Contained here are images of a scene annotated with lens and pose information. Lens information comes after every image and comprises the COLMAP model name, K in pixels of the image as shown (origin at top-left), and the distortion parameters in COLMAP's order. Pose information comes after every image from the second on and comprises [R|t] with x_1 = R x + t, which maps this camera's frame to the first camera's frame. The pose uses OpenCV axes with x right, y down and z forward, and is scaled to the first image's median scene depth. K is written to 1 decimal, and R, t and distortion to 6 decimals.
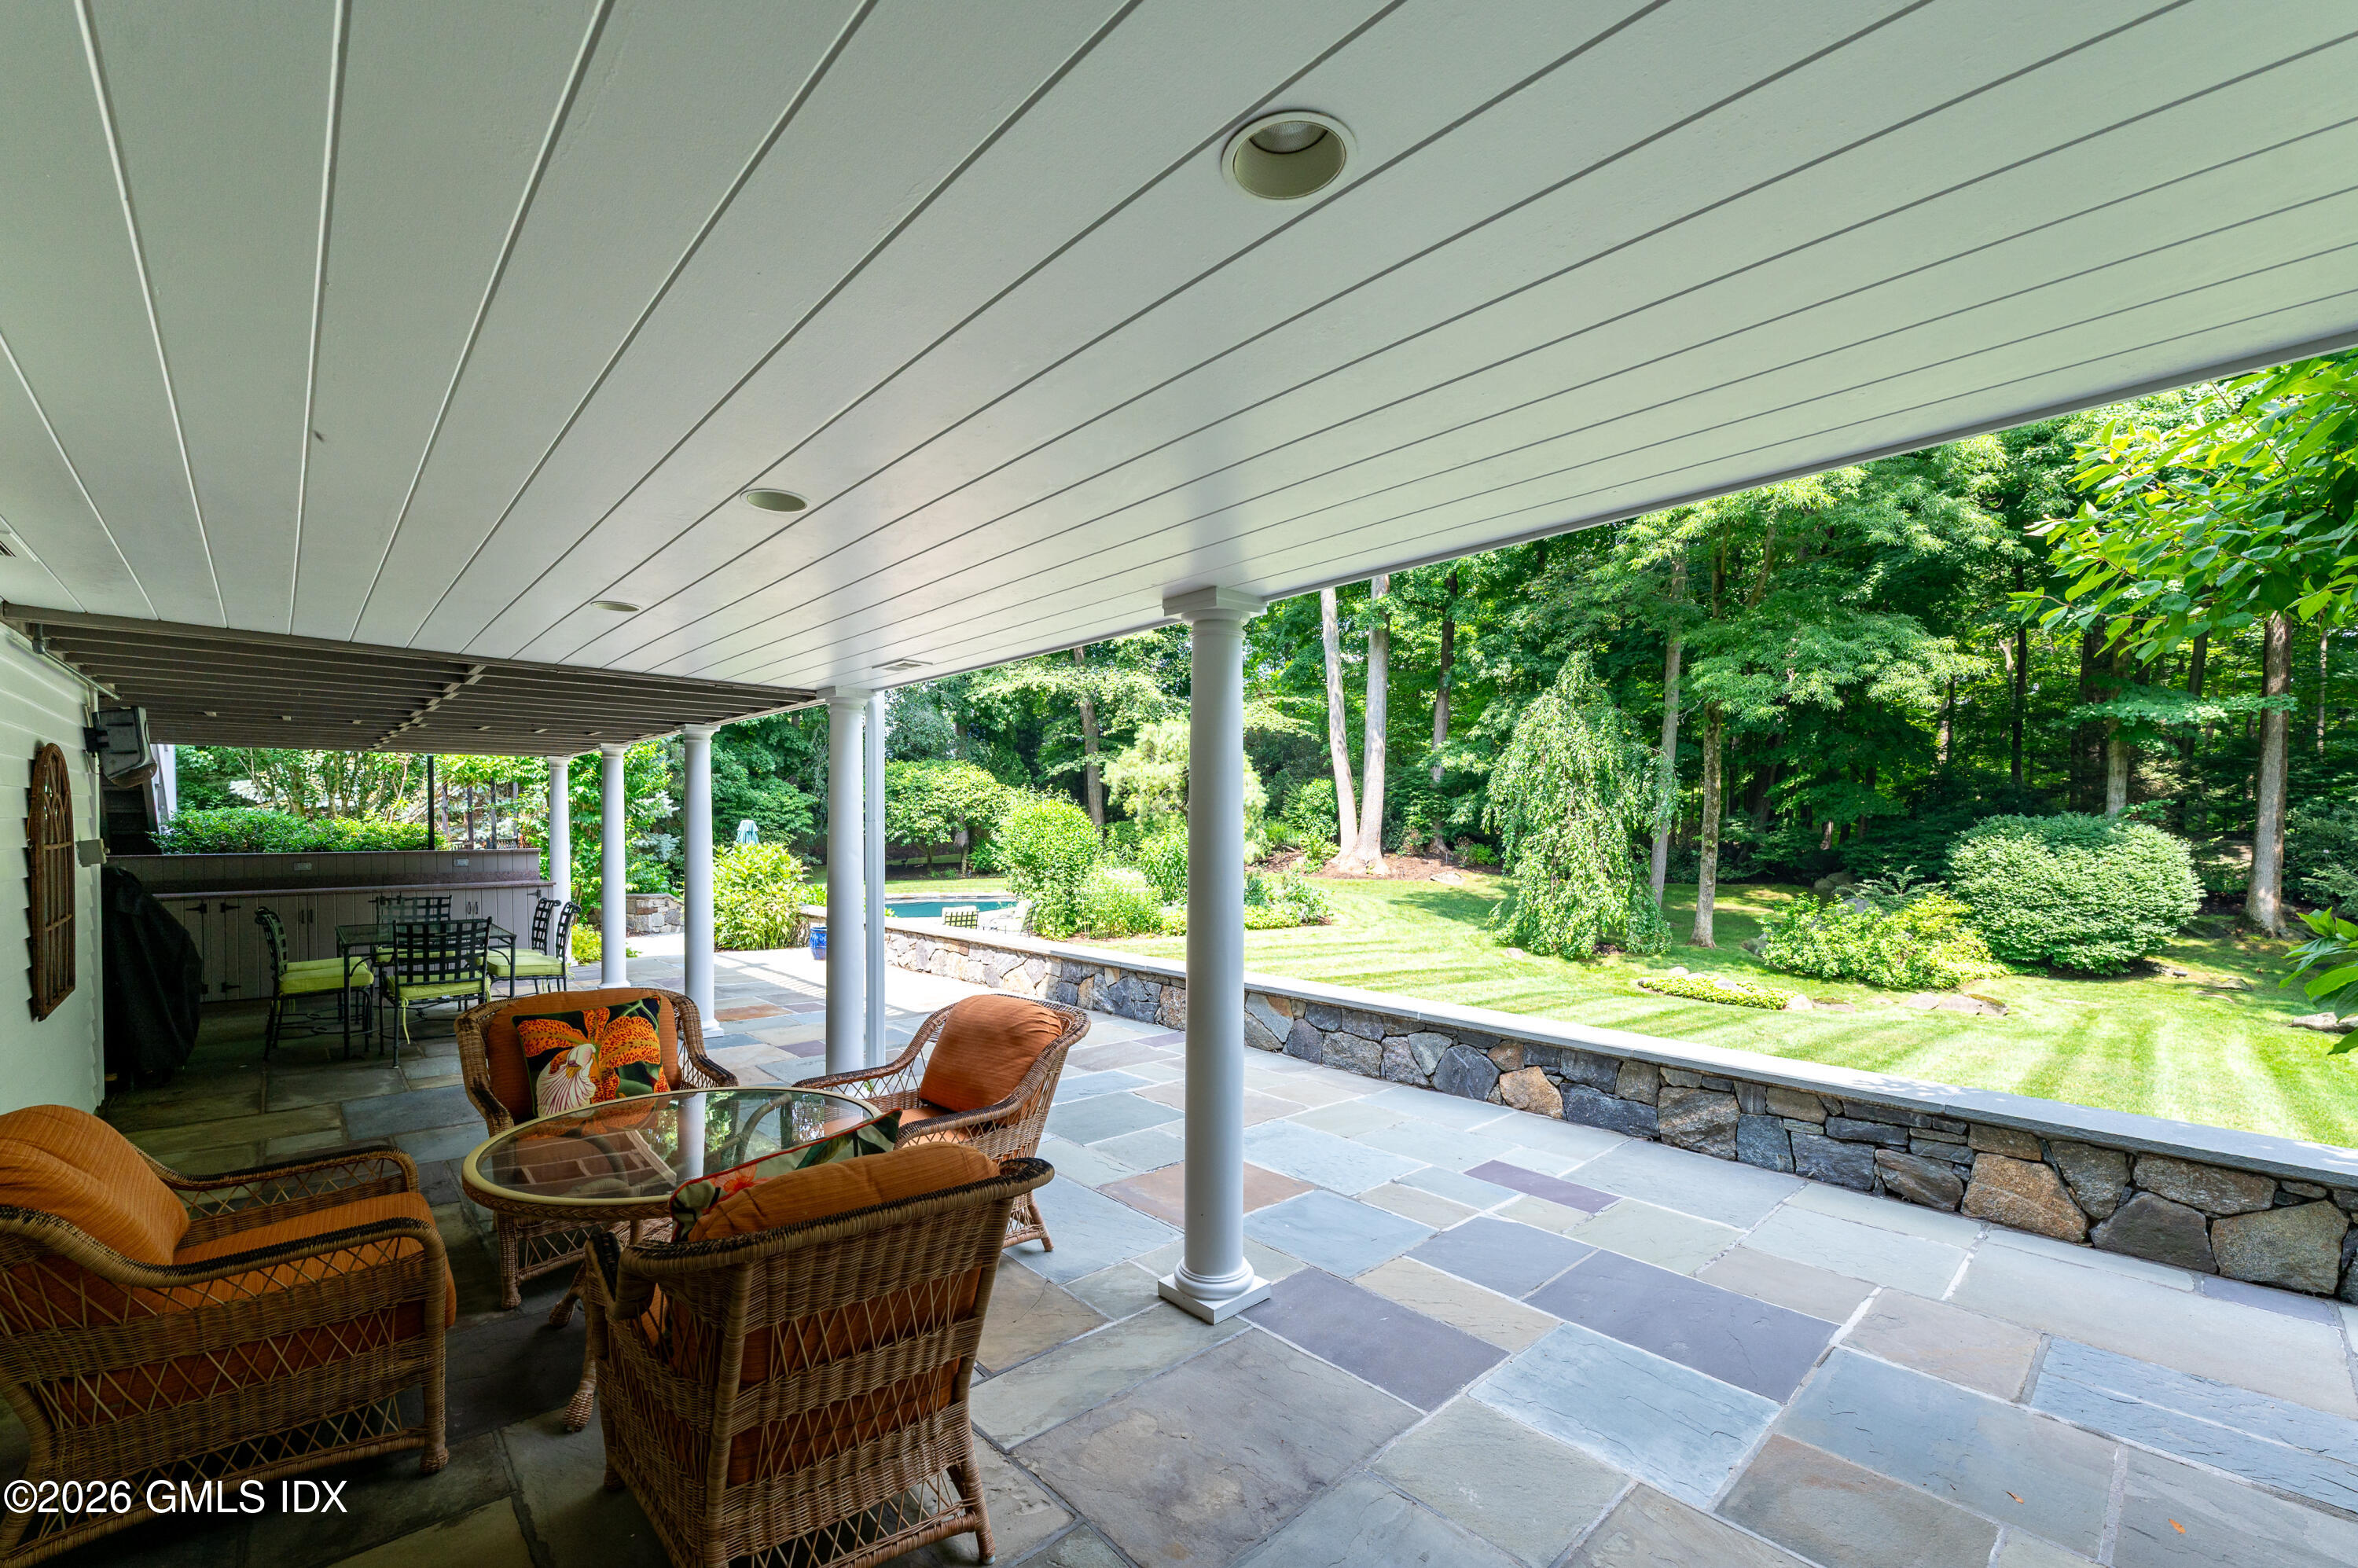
lens RADIAL K [[965.1, 0, 1157.4], [0, 965.1, 838.8], [0, 0, 1]] dist [0.000063, -0.000221]
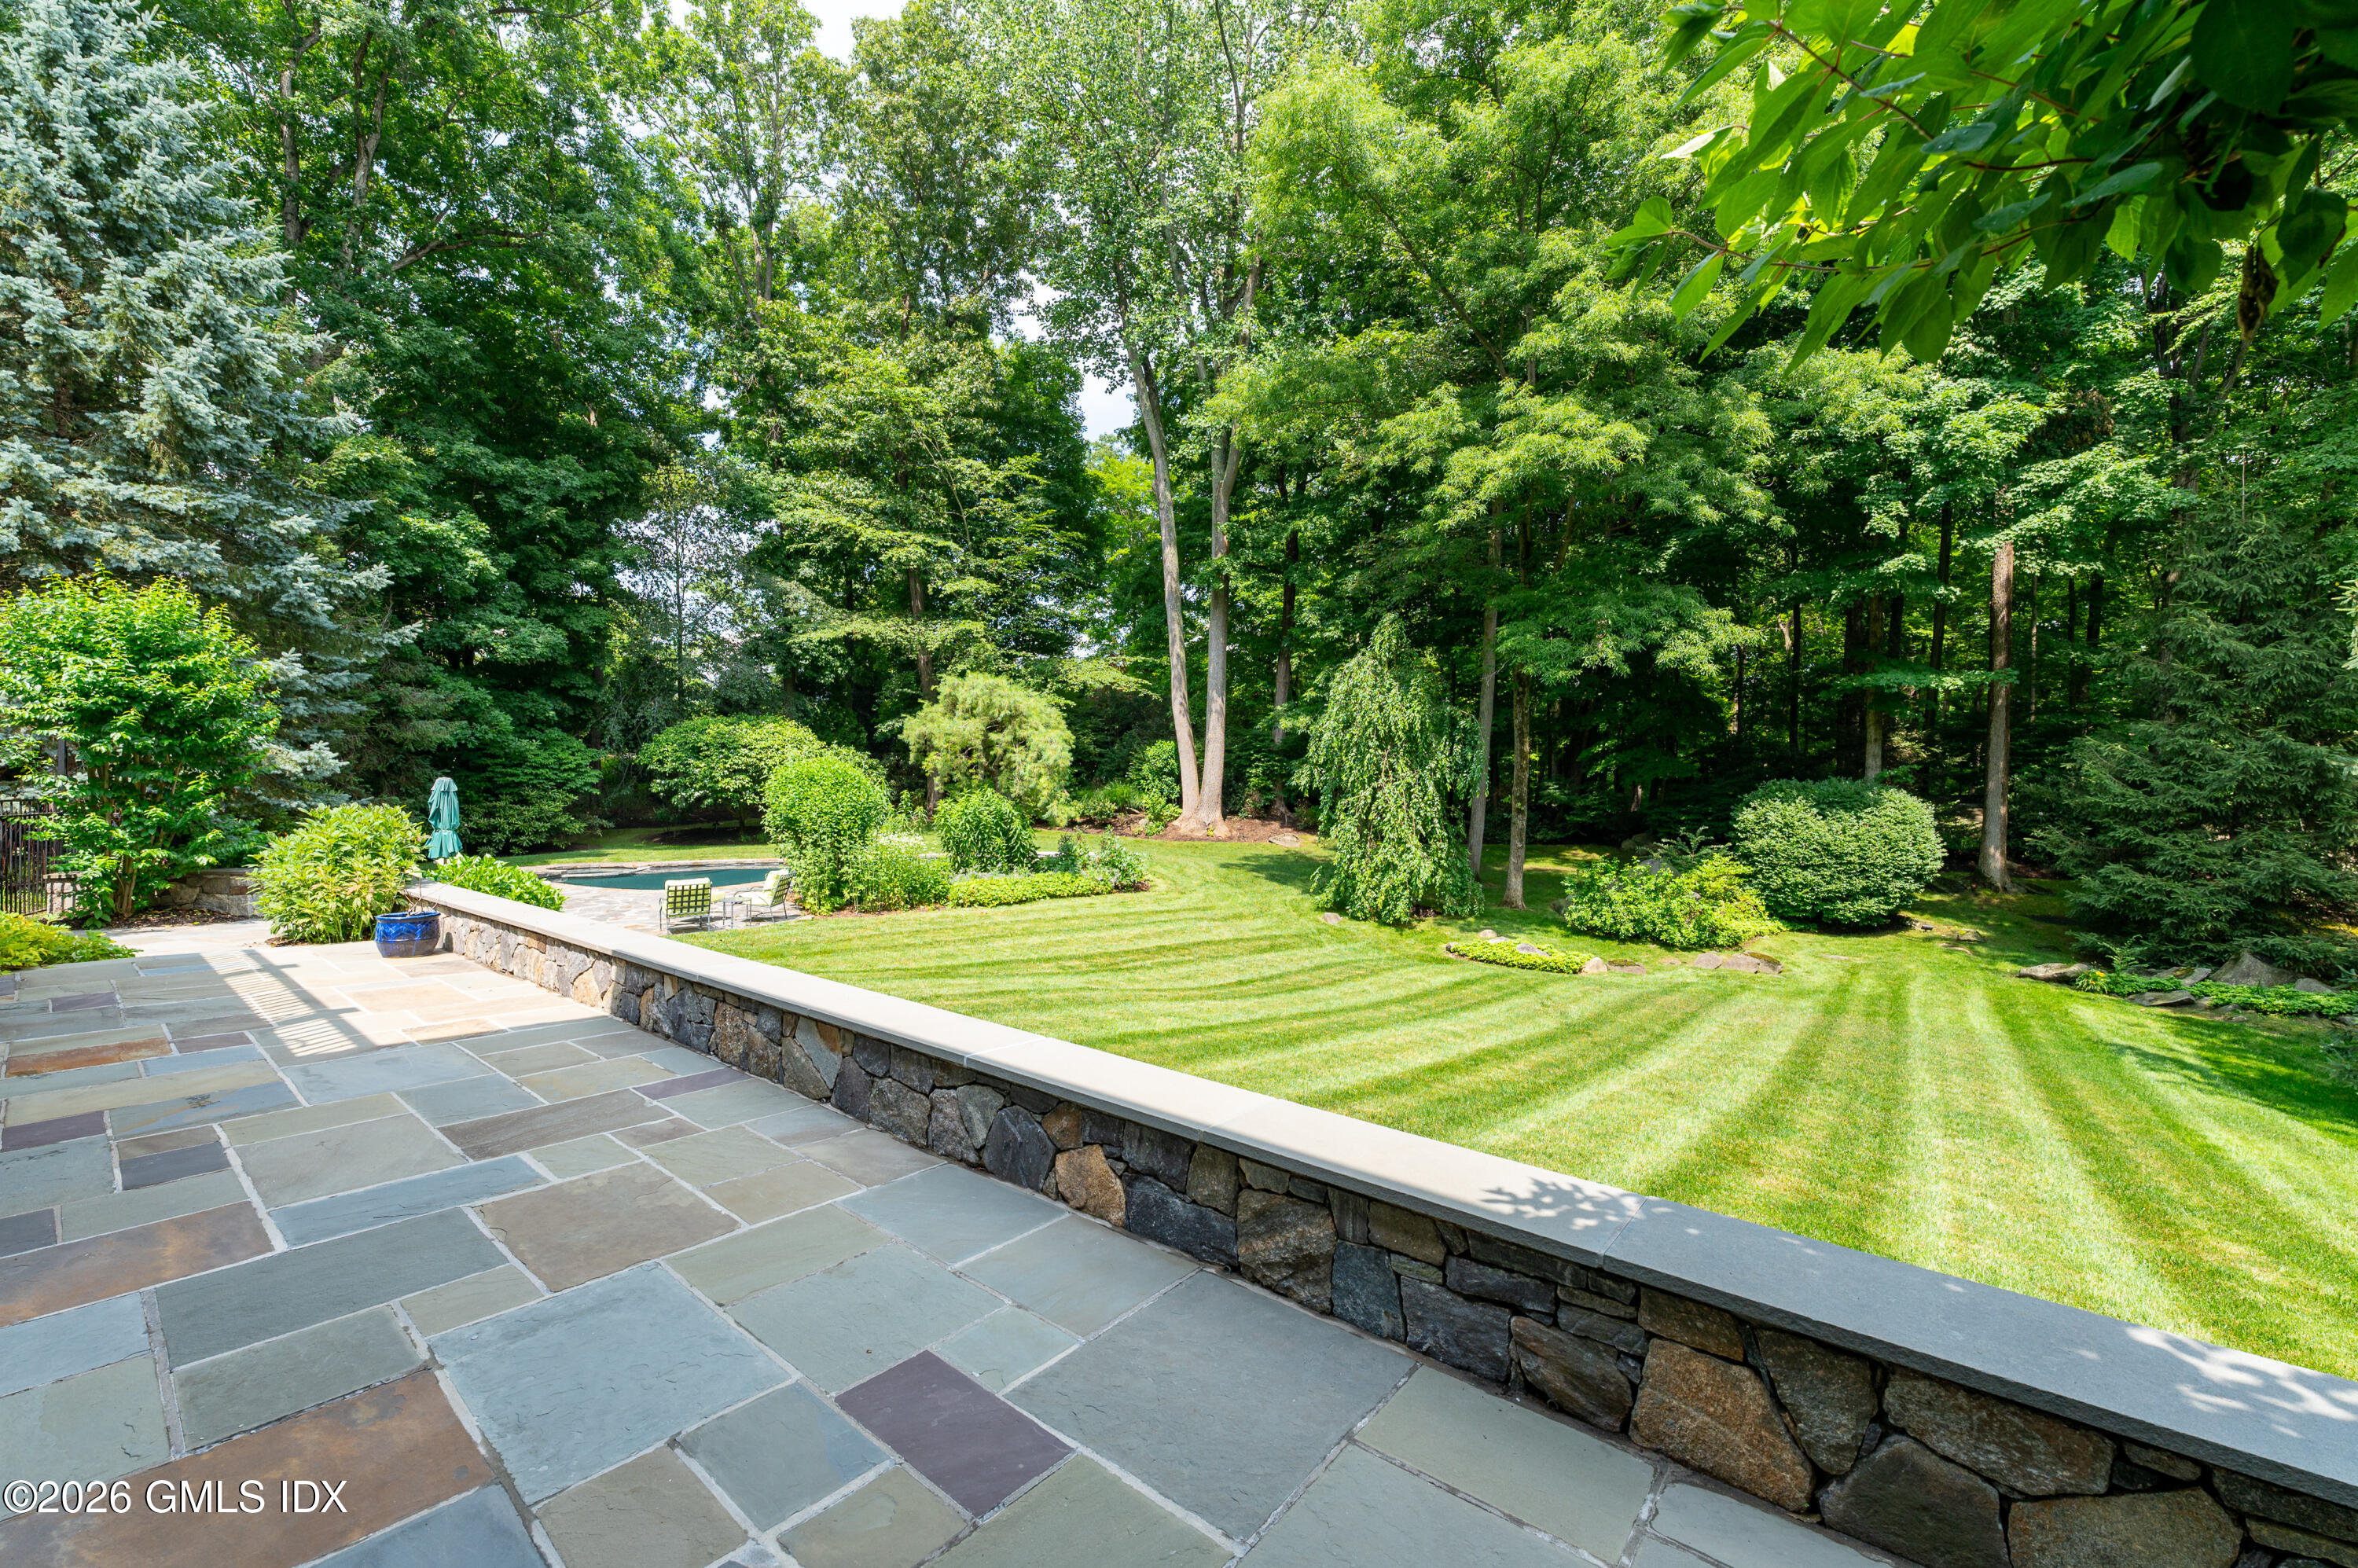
lens RADIAL K [[939.9, 0, 1179.0], [0, 939.9, 784.0], [0, 0, 1]] dist [-0.000552, -0.000420]
pose [[0.989640, 0.004240, 0.143506, 0.084714], [-0.001750, 0.999846, -0.017476, -0.000504], [-0.143558, 0.017044, 0.989495, 0.082432]]
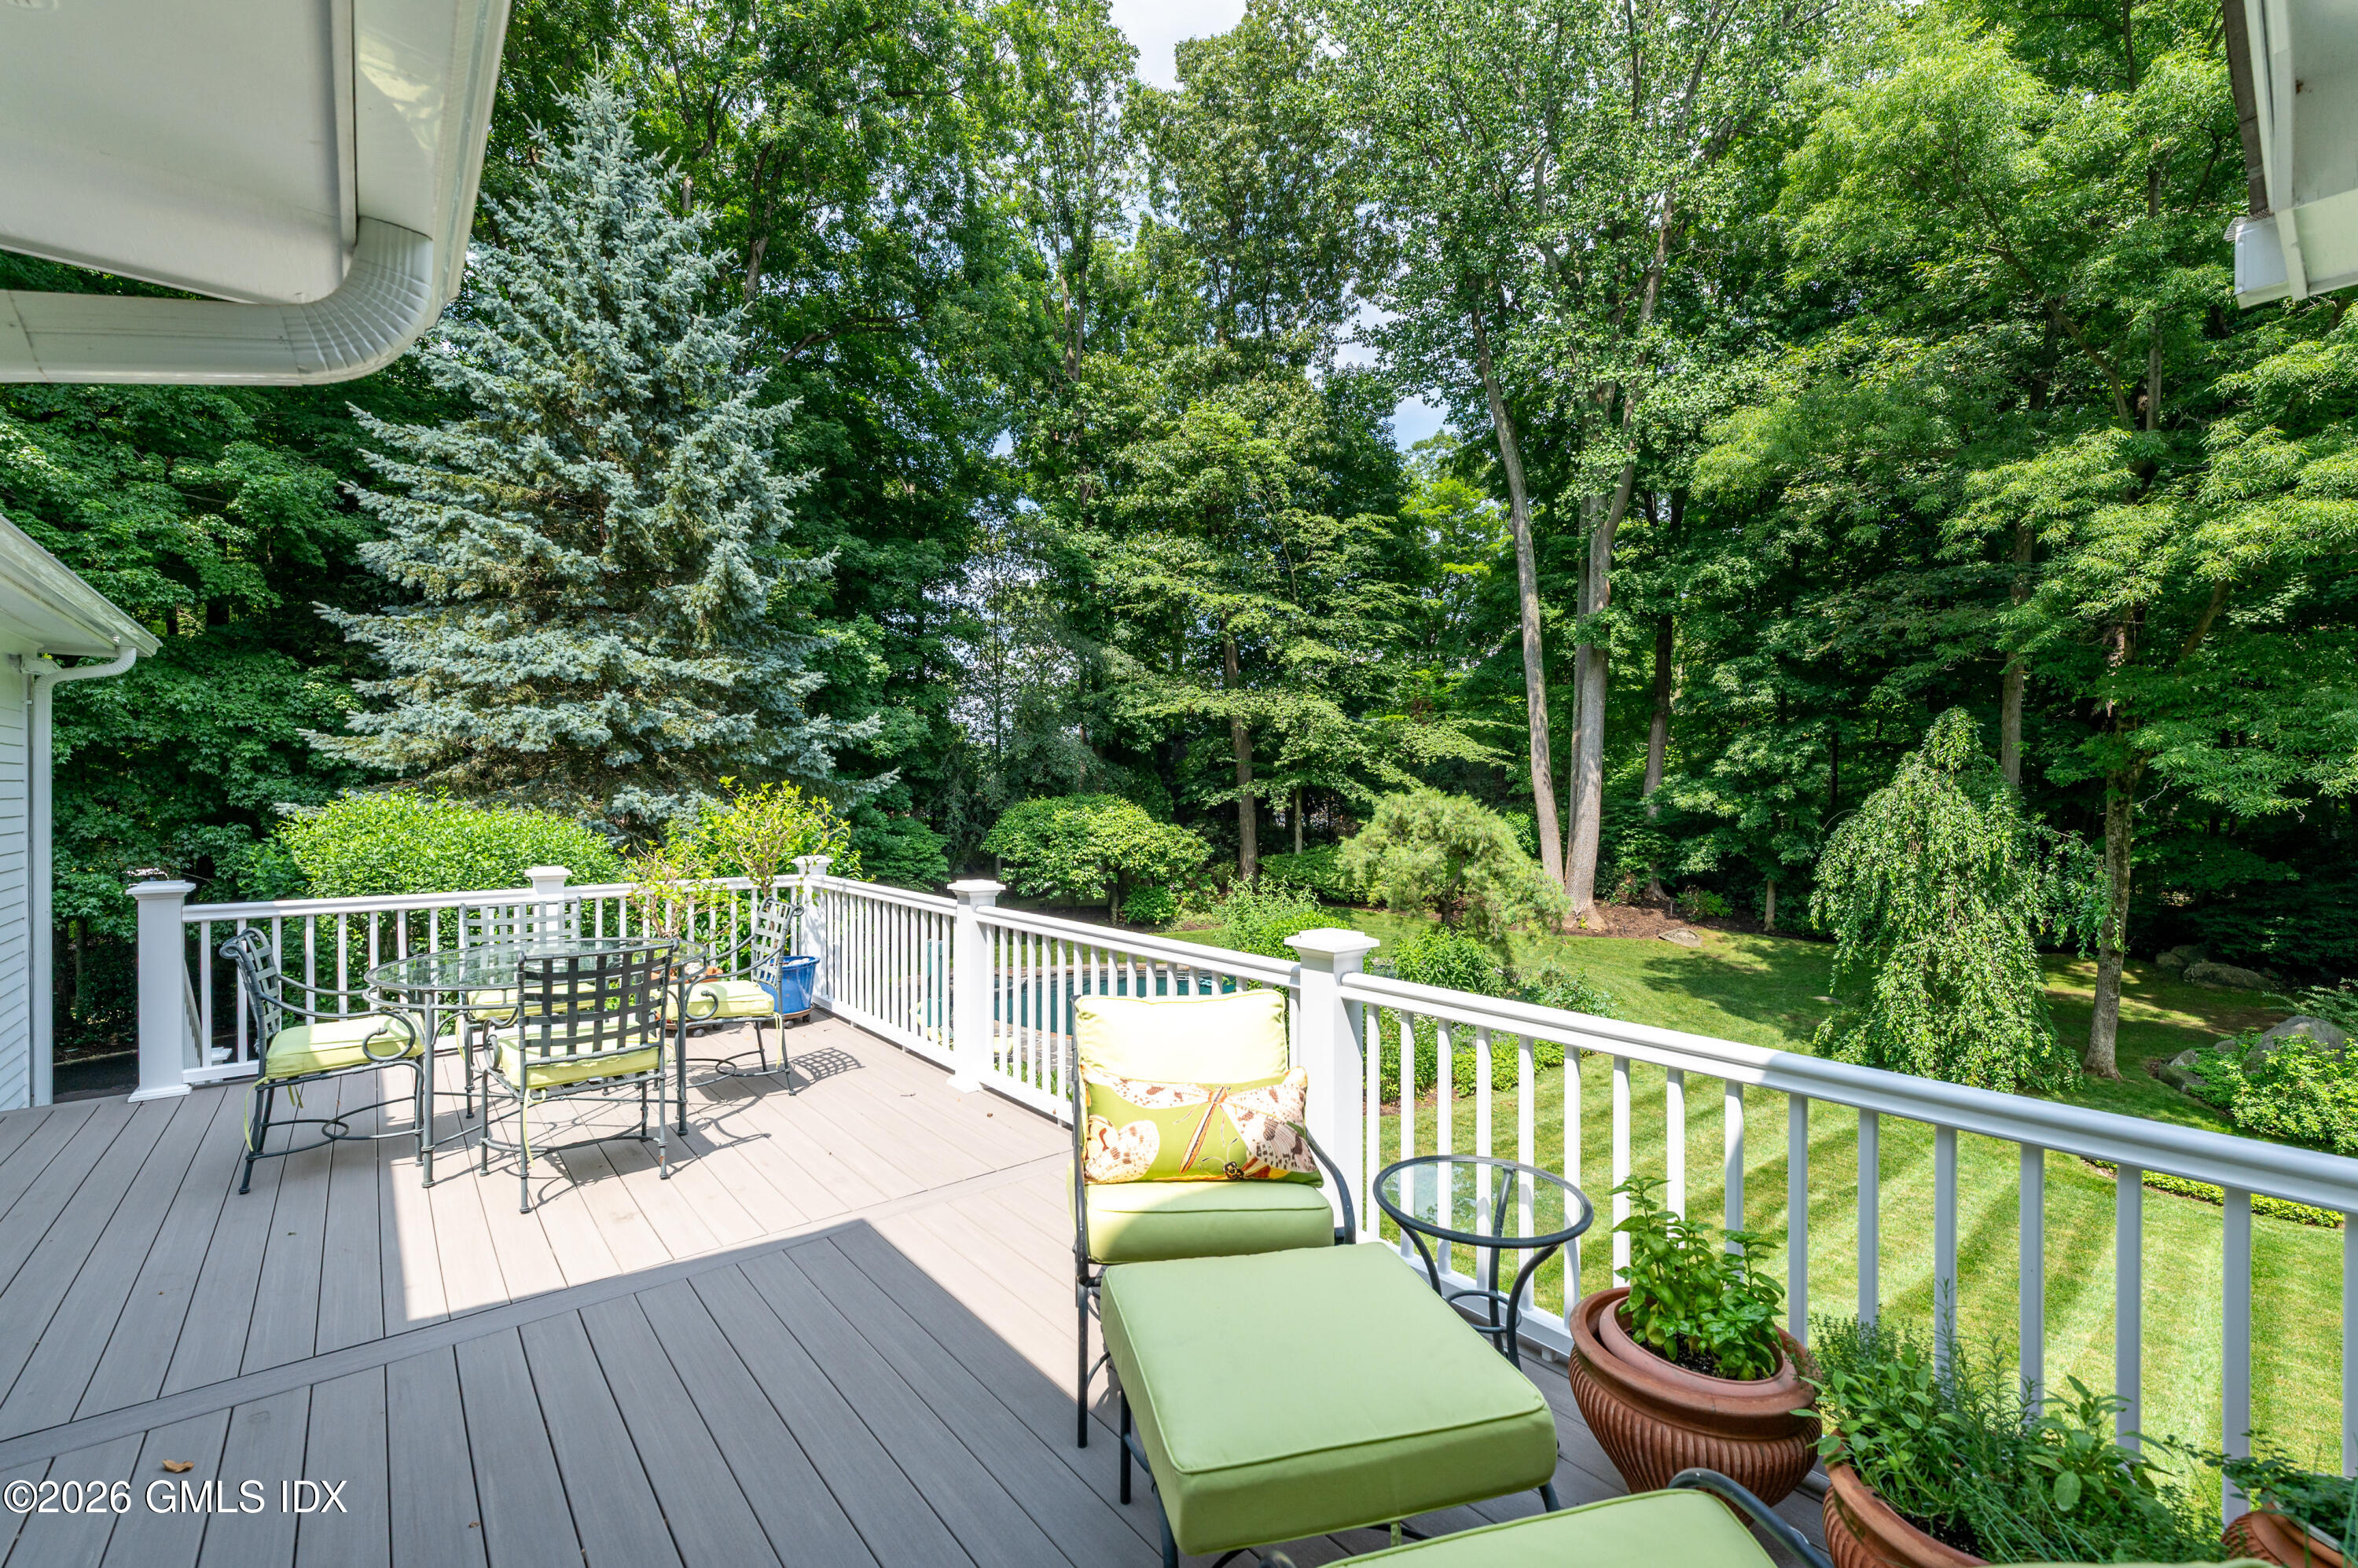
lens RADIAL K [[987.8, 0, 1176.7], [0, 987.8, 793.1], [0, 0, 1]] dist [0.000912, 0.000239]
pose [[0.998667, 0.003338, -0.051501, -0.162000], [-0.004300, 0.999818, -0.018584, -0.111183], [0.051429, 0.018780, 0.998500, 0.173503]]
